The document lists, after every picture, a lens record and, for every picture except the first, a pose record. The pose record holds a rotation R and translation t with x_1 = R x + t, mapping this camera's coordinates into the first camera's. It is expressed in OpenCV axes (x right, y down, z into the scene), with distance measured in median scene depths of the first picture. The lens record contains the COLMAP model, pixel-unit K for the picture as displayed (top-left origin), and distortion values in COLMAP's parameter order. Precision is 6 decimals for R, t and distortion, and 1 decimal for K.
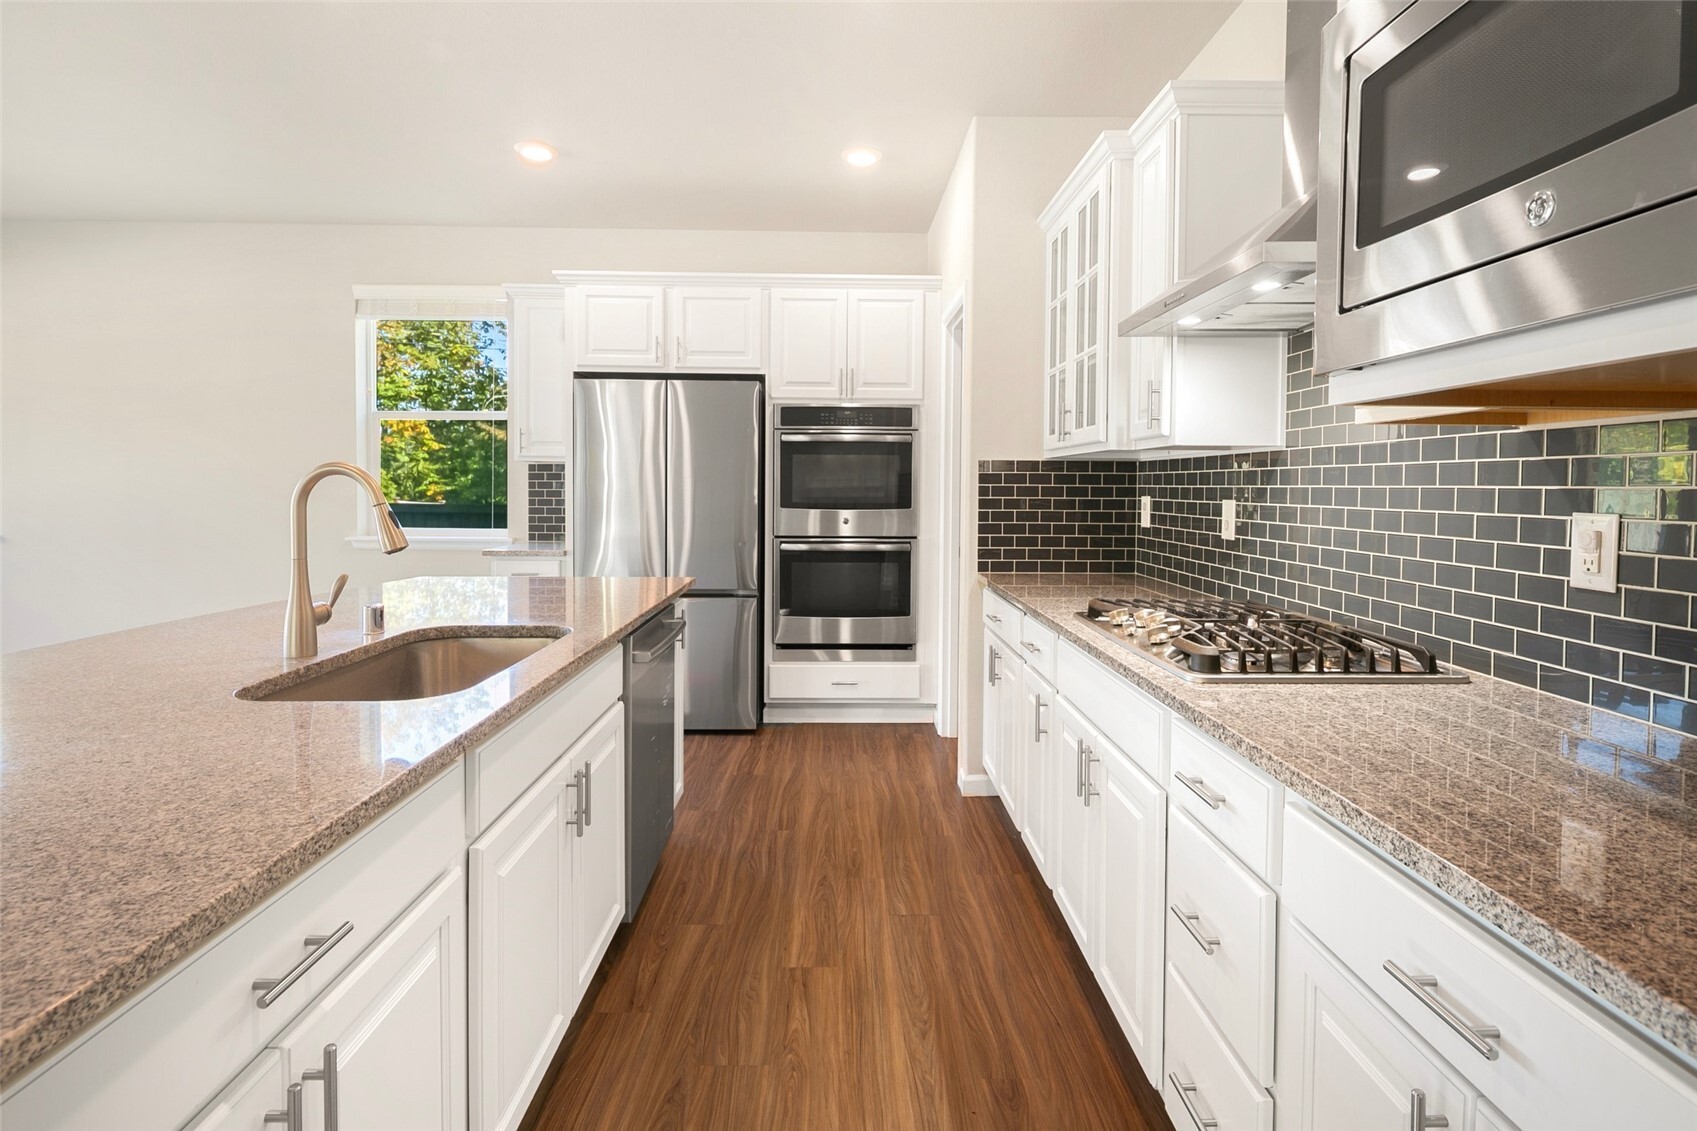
lens RADIAL K [[833.4, 0, 850.1], [0, 833.4, 483.3], [0, 0, 1]] dist [0.005022, -0.005113]
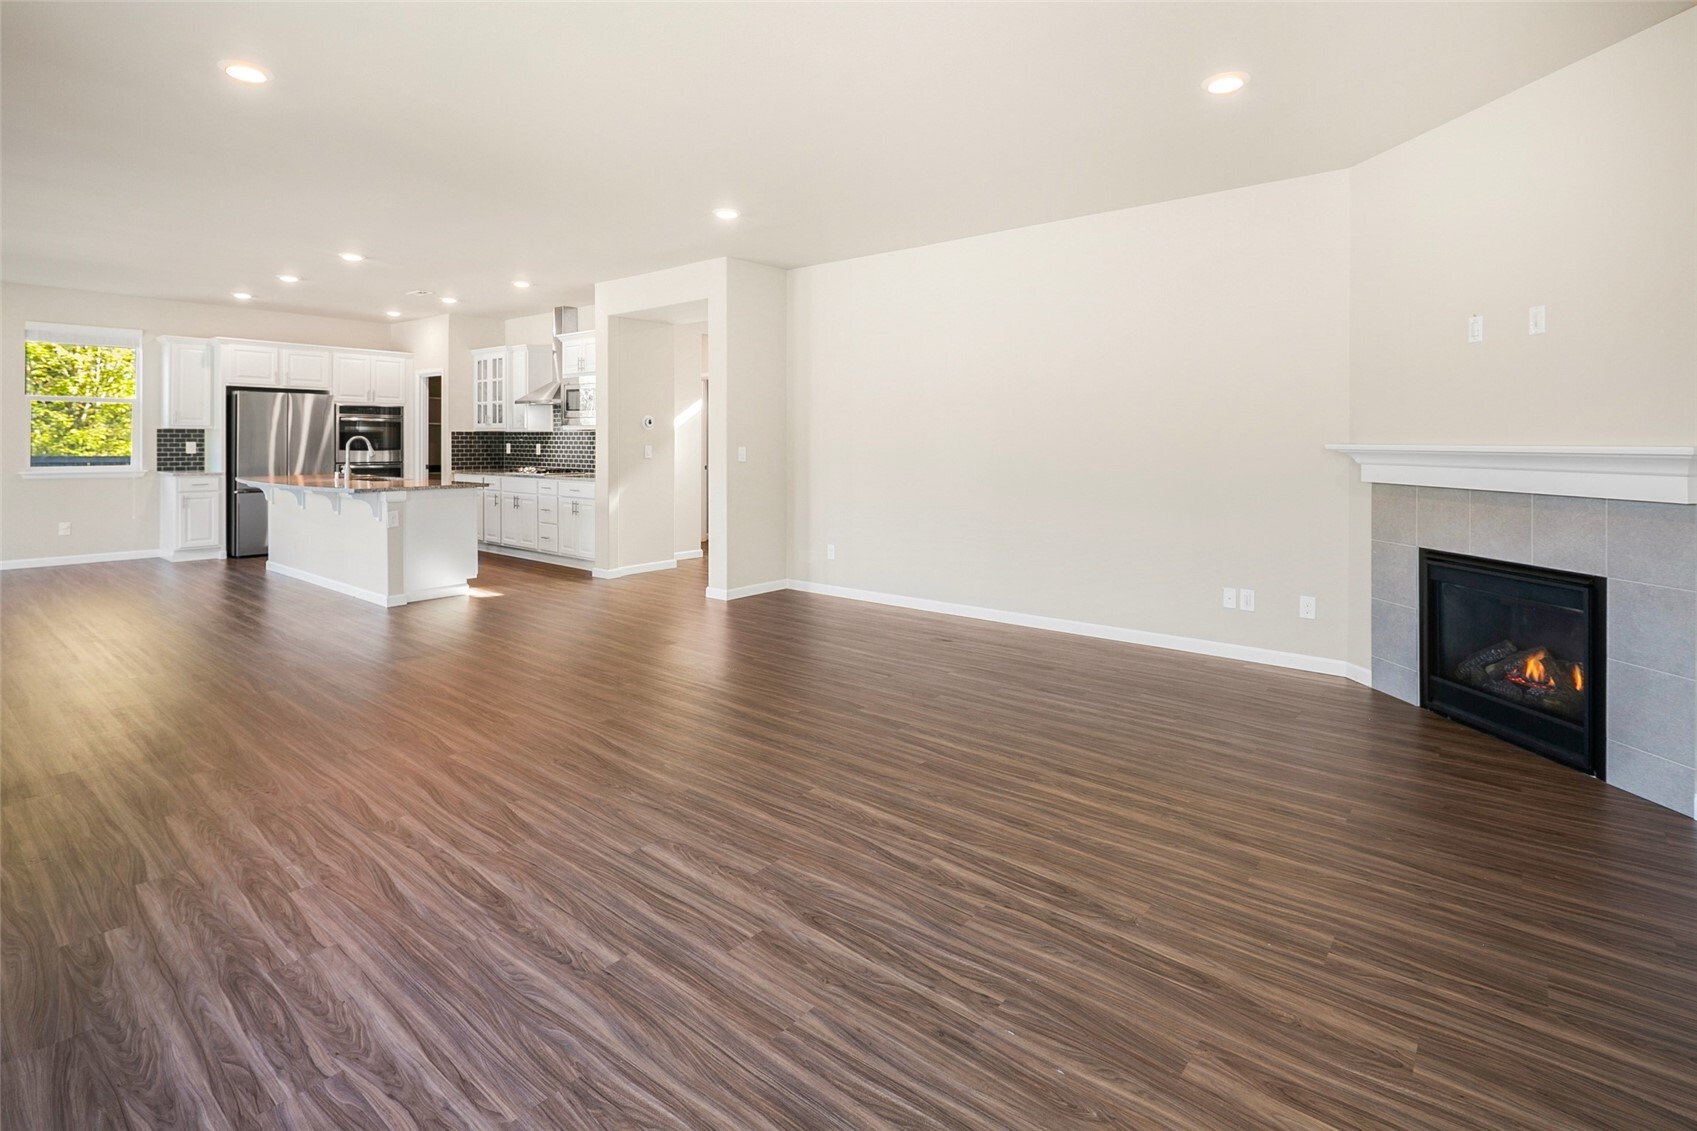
lens RADIAL K [[833.4, 0, 865.7], [0, 833.4, 446.6], [0, 0, 1]] dist [0.005022, -0.005113]
pose [[0.640327, -0.011195, 0.768021, -0.926286], [-0.002641, 0.999856, 0.016776, -0.022417], [-0.768098, -0.012771, 0.640205, -1.581005]]
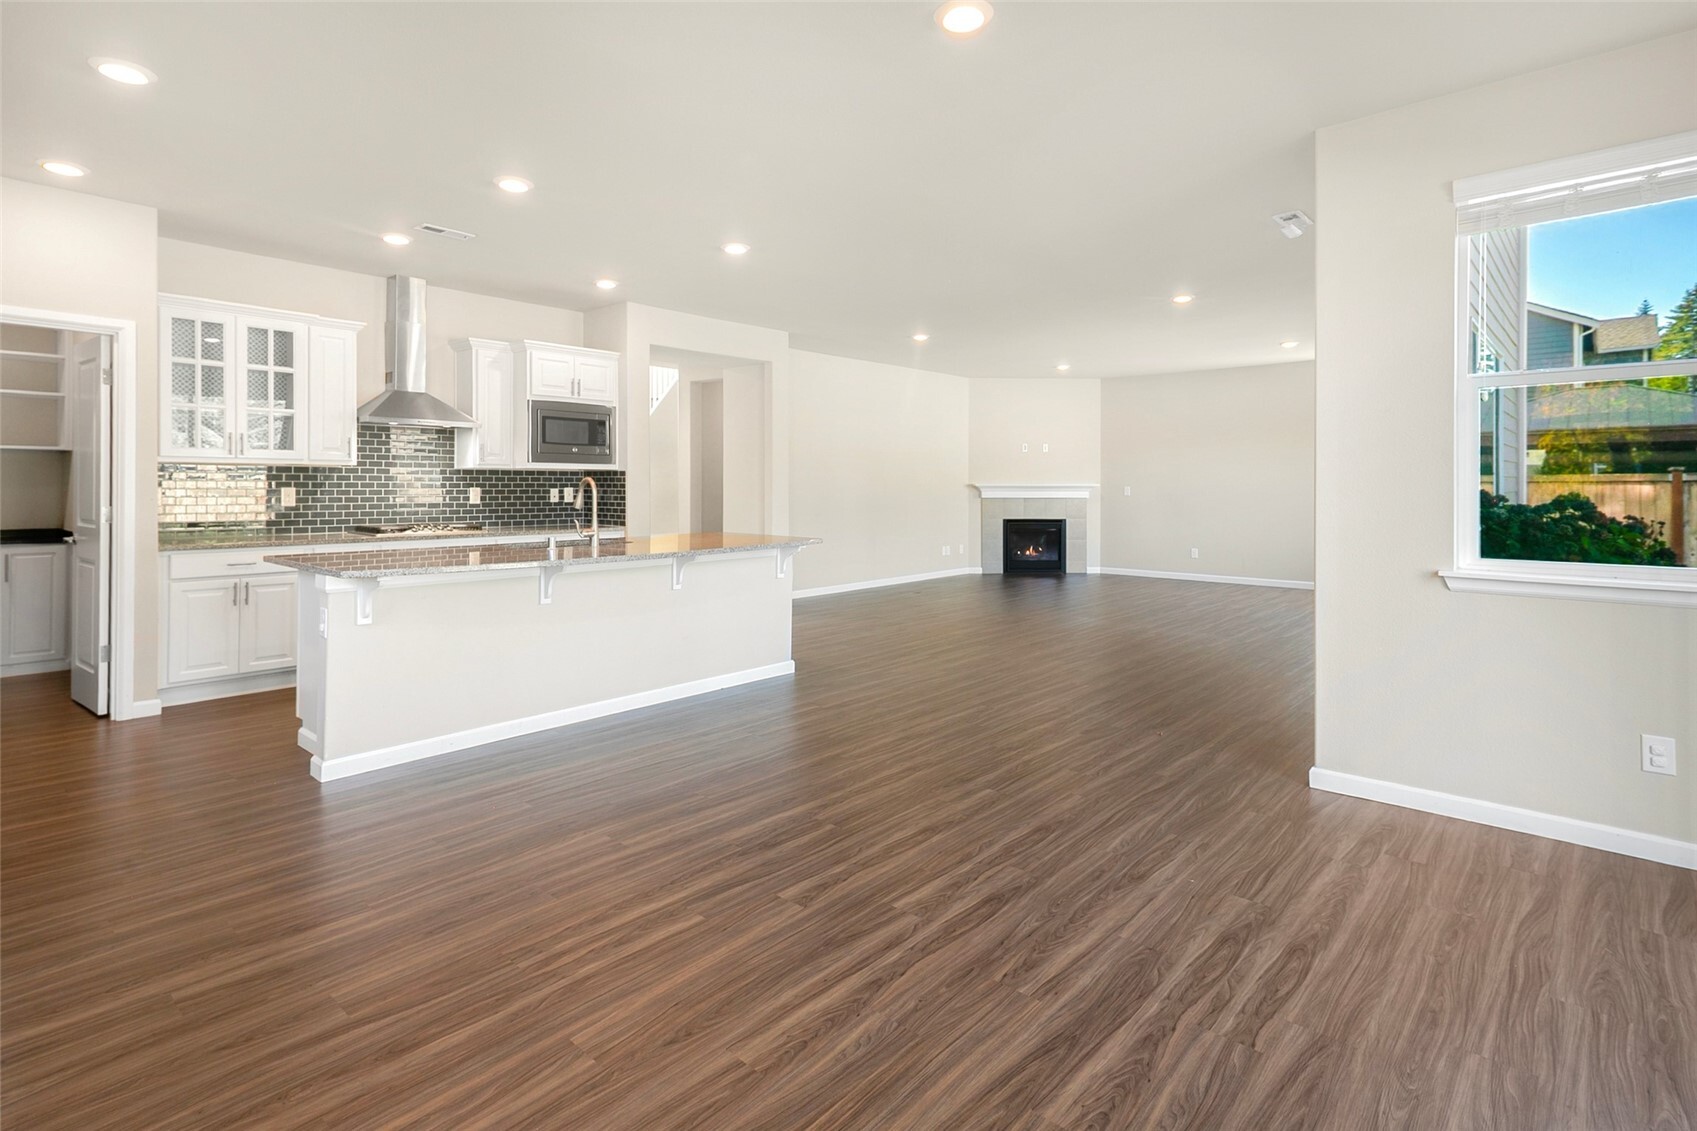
lens RADIAL K [[843.5, 0, 848.1], [0, 843.5, 483.0], [0, 0, 1]] dist [0.019863, 0.000524]
pose [[-0.744054, -0.010752, 0.668032, -1.295969], [-0.013514, 0.999908, 0.001042, -0.008790], [-0.667982, -0.008253, -0.744131, 1.035589]]
